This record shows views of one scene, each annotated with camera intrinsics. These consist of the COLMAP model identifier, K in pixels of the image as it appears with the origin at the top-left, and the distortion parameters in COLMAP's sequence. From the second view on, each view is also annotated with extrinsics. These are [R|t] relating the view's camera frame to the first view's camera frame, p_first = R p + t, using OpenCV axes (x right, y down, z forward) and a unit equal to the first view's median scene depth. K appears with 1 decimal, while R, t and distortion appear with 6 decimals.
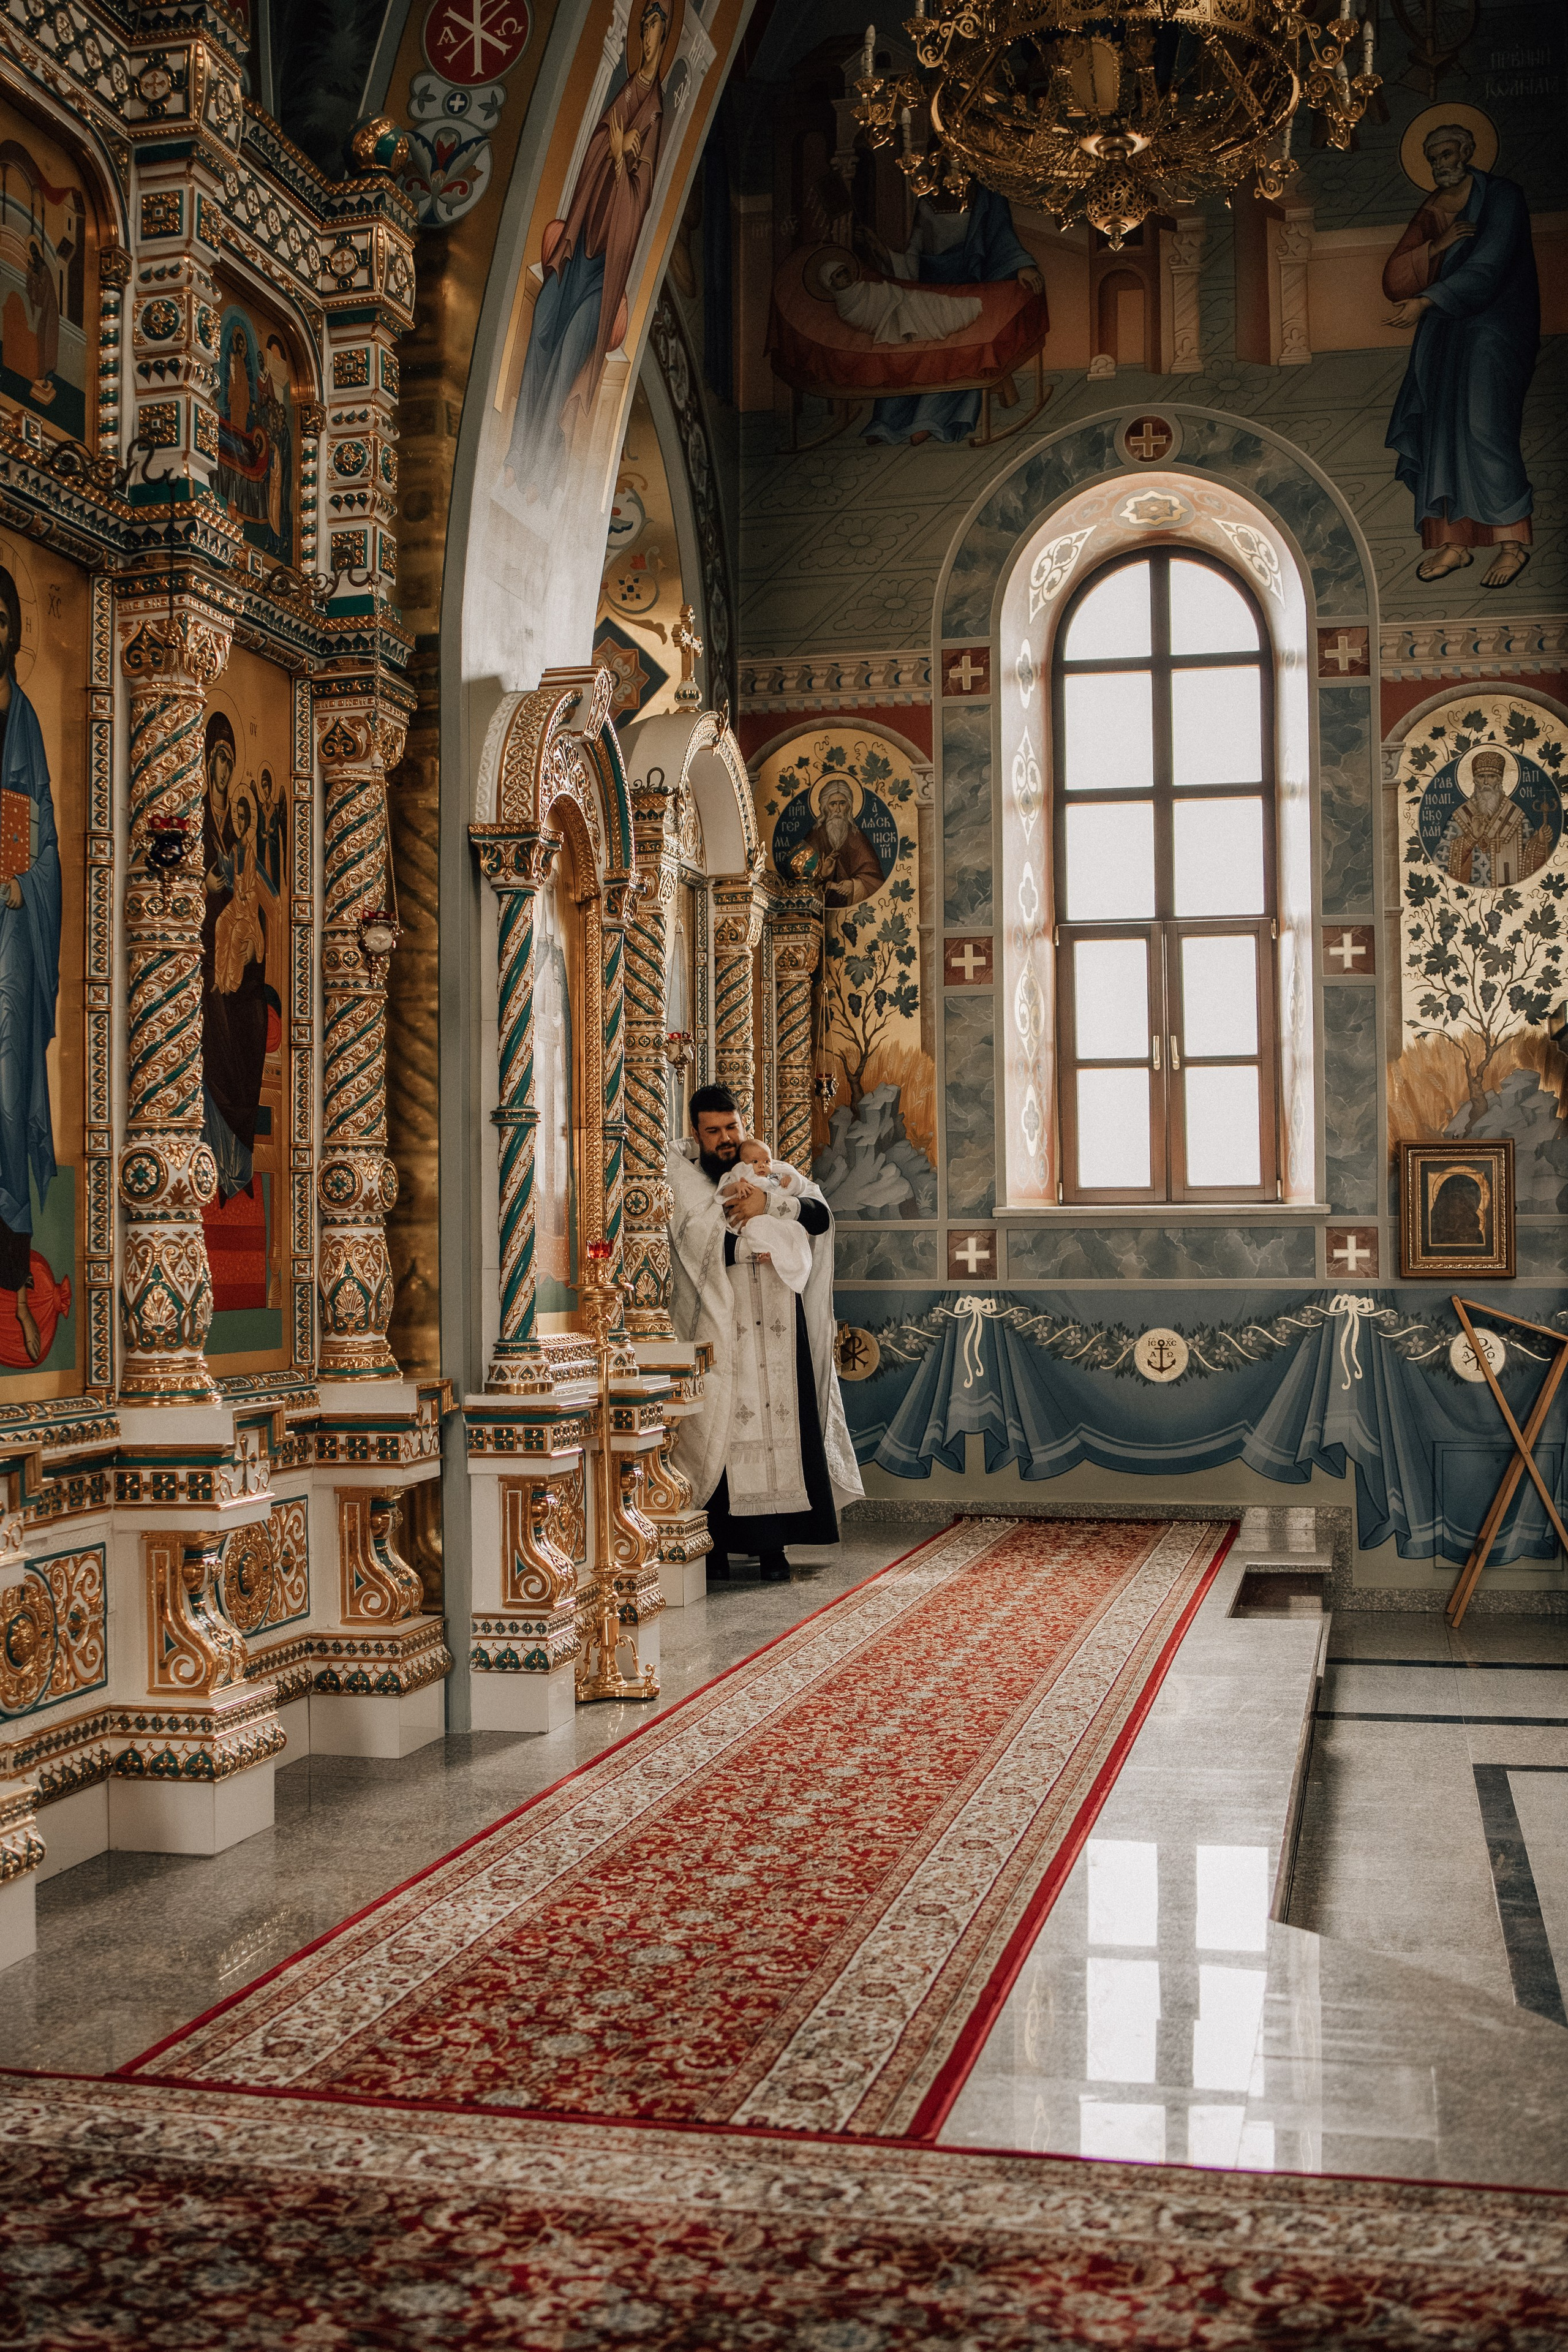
lens RADIAL K [[2500.4, 0, 916.9], [0, 2500.4, 1167.0], [0, 0, 1]] dist [-0.056181, 0.004275]
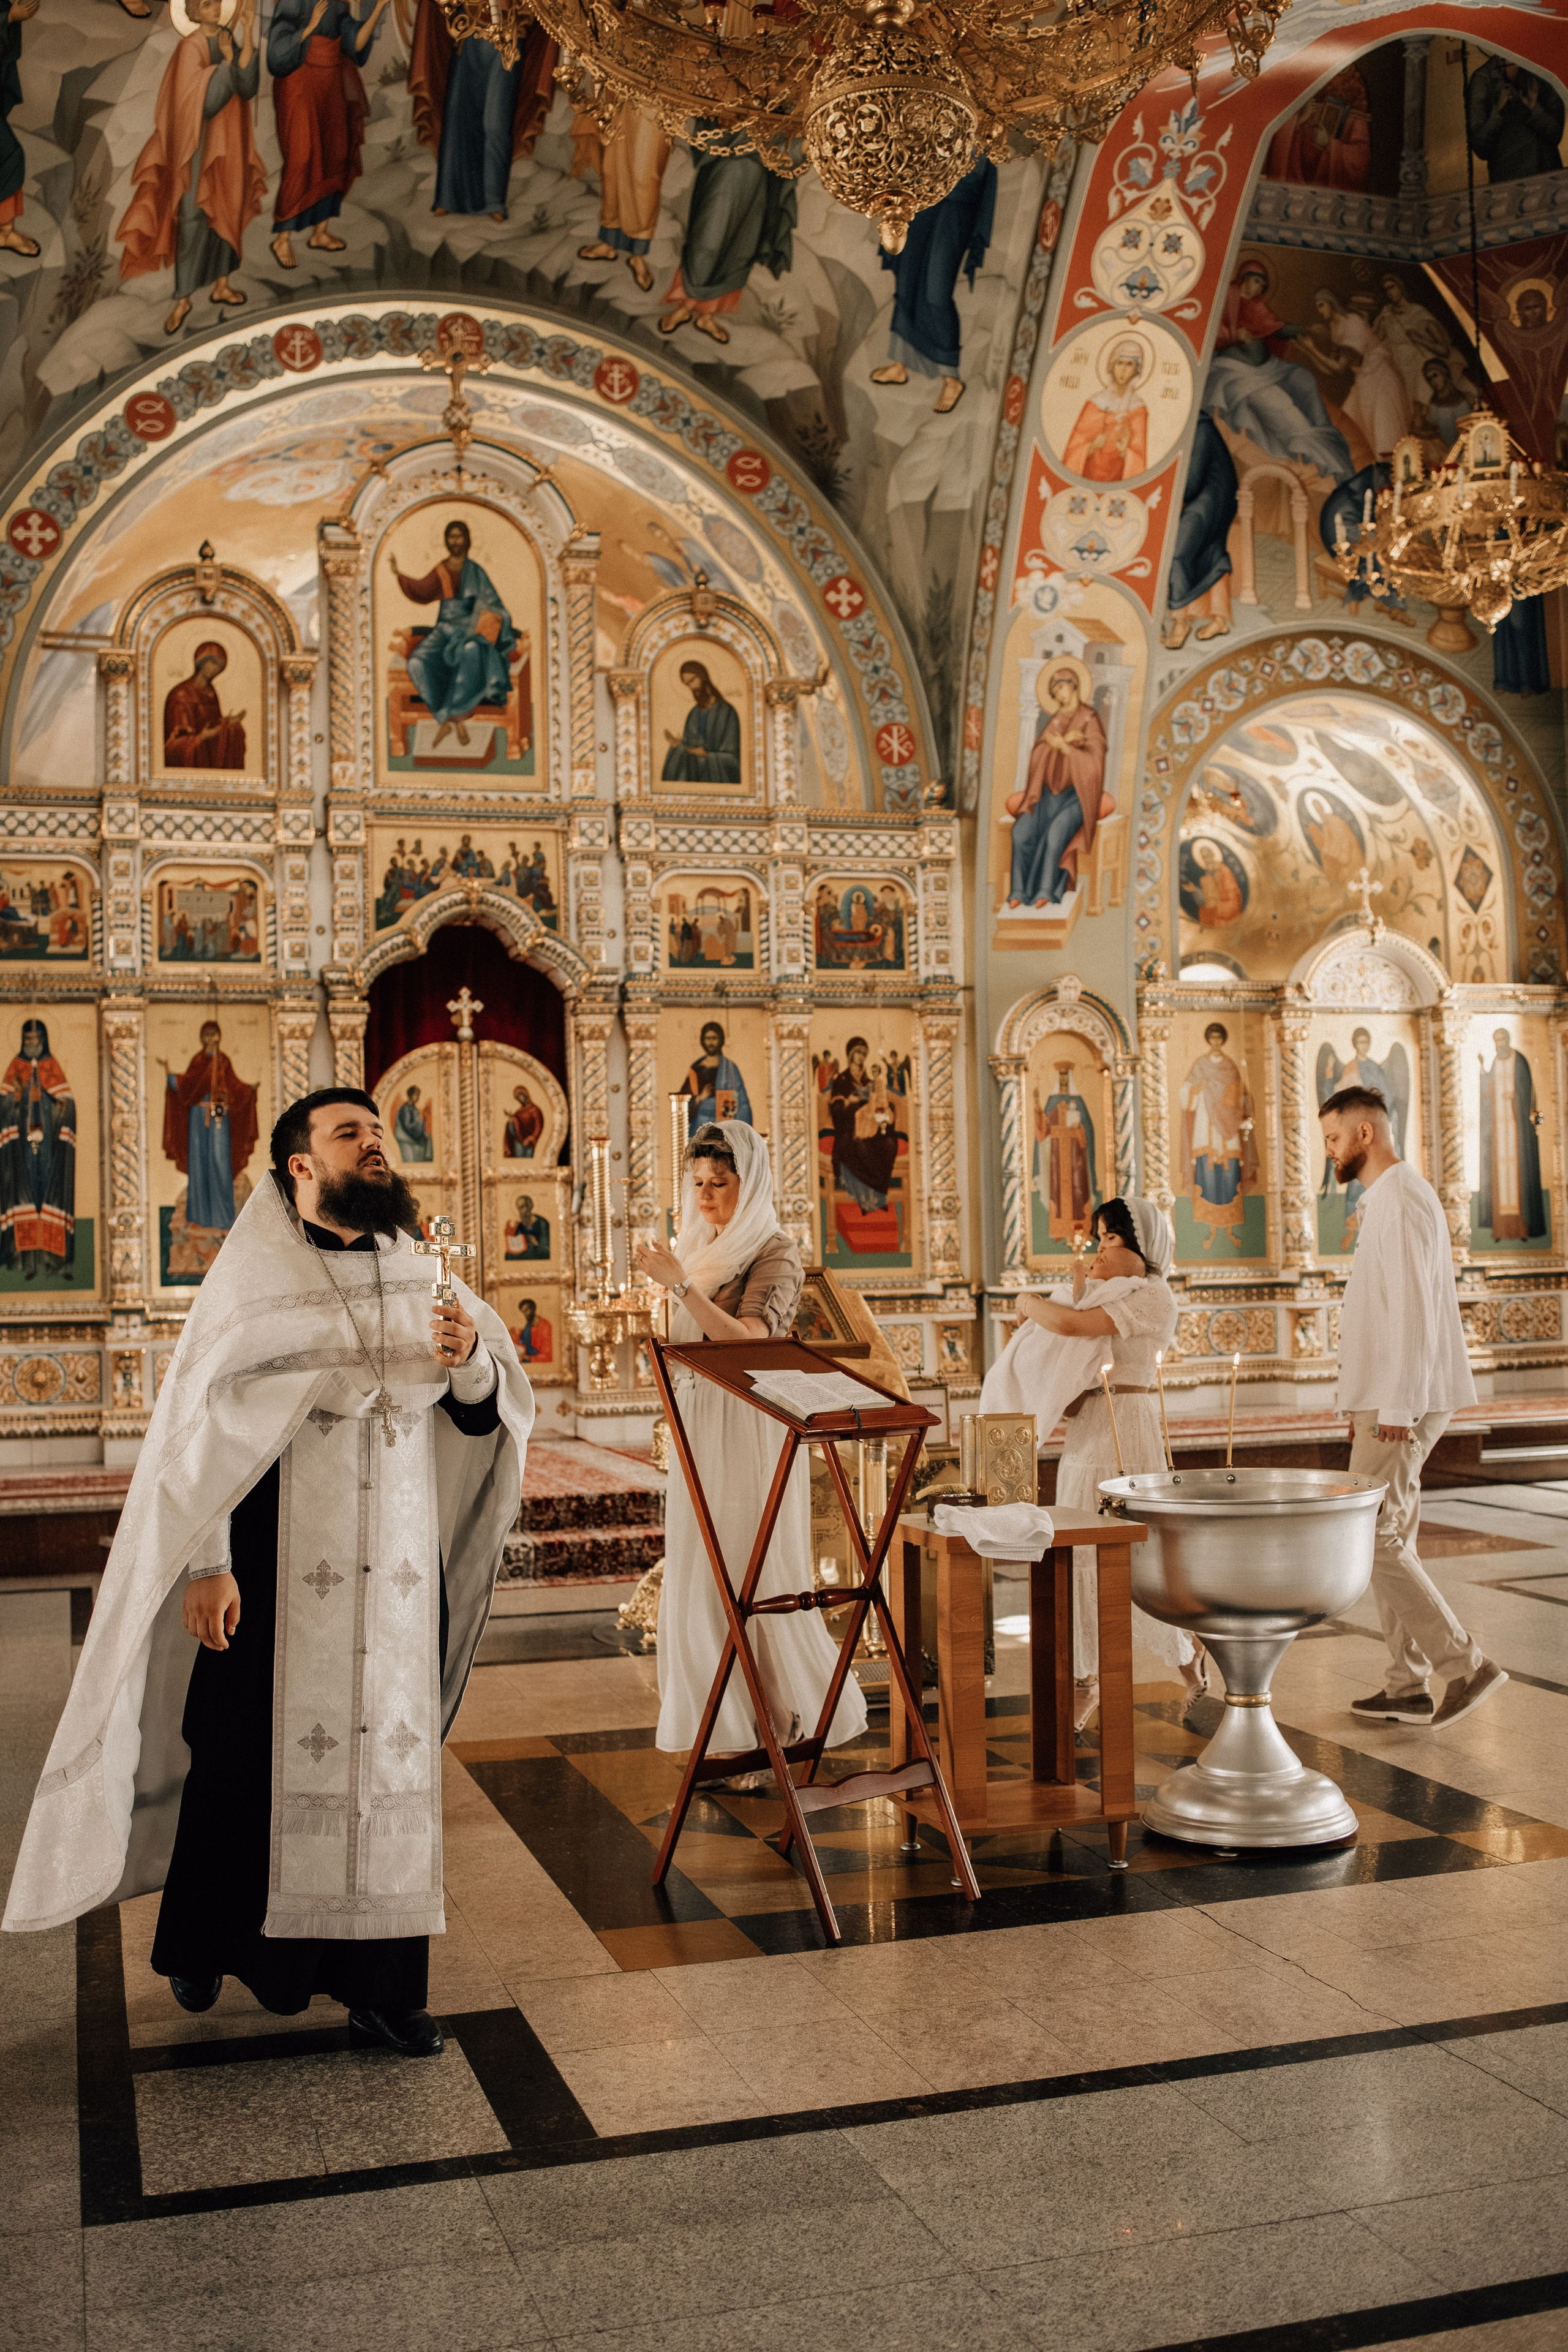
lens RADIAL K [[2275.3, 0, 775.3], [0, 2275.3, 1198.4], [0, 0, 1]] dist [-0.128798, 0.136153]
pose [[0.468344, -0.016900, -0.883384, 1.704927], [0.048004, 0.998827, 0.006341, -0.021327], [0.882241, -0.045376, 0.468606, -0.240351]]
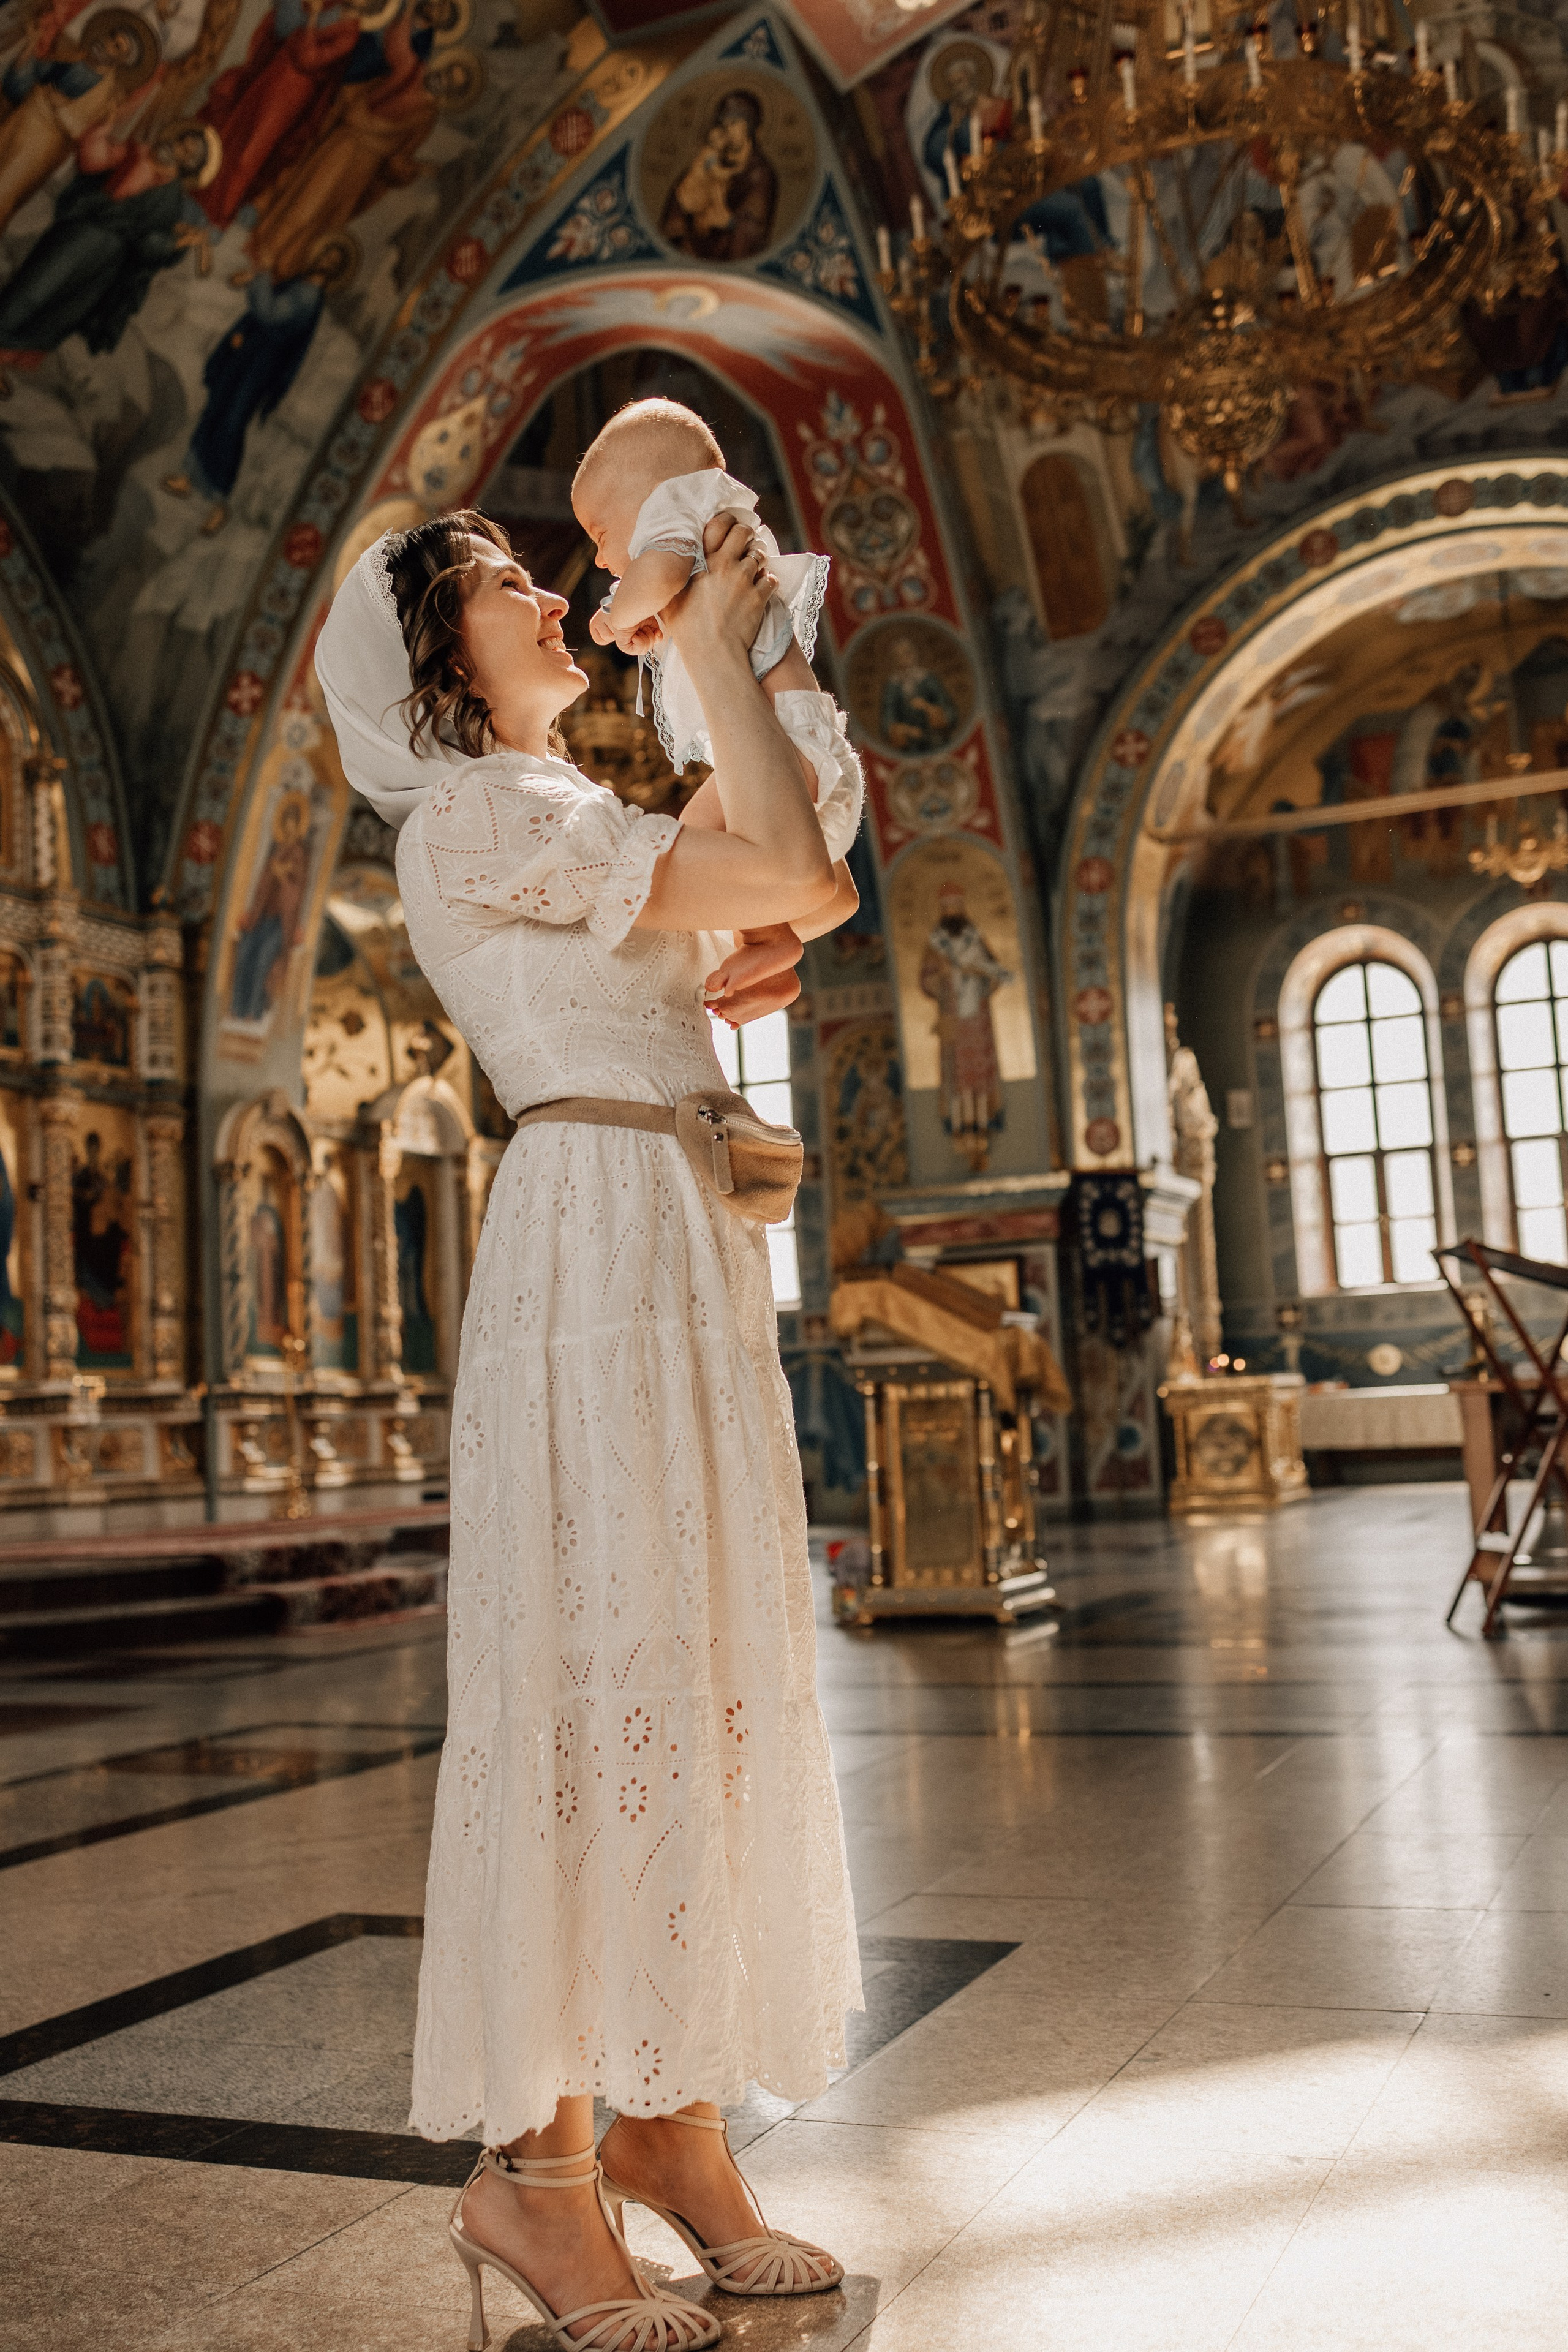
lens RADIAL K [[2270.7, 0, 751.3], [0, 2270.7, 1182.5], [0, 0, 1]] dist [0.005792, 0.013629]
pose [[0.972778, -0.058282, -0.224292, 0.862798], [0.043480, 0.996572, -0.070379, 0.069586], [0.227625, 0.058711, 0.971977, -1.102686]]
